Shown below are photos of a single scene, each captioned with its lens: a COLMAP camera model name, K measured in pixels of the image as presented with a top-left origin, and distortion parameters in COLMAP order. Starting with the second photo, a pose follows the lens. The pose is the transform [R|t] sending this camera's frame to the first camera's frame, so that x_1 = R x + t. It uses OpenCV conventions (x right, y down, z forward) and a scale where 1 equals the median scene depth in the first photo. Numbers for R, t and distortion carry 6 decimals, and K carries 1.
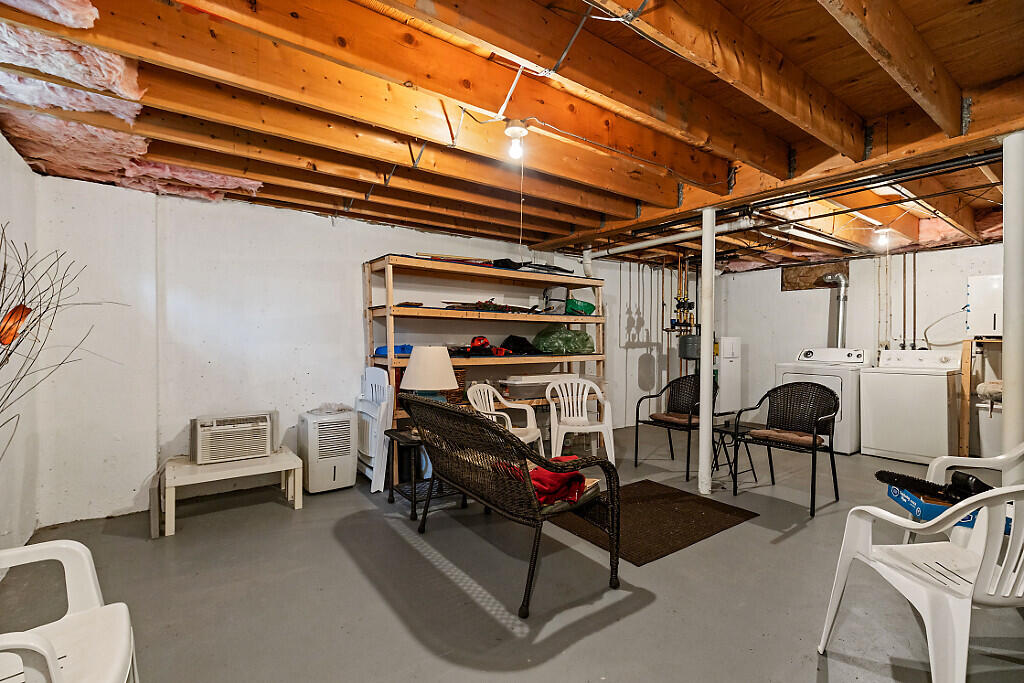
lens RADIAL K [[465.6, 0, 519.5], [0, 465.6, 340.2], [0, 0, 1]] dist [-0.001633, -0.000862]
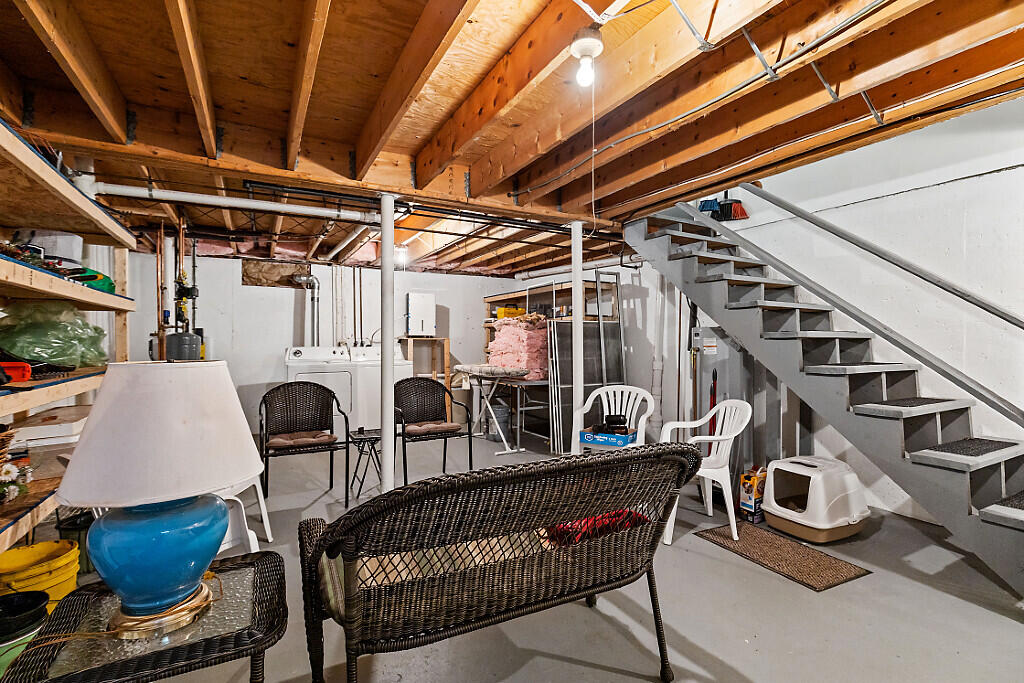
lens RADIAL K [[465.6, 0, 515.7], [0, 465.6, 342.8], [0, 0, 1]] dist [-0.001633, -0.000862]
pose [[0.151533, -0.014142, 0.988351, -0.302842], [0.003120, 0.999900, 0.013829, -0.005080], [-0.988447, 0.000988, 0.151562, 0.410756]]
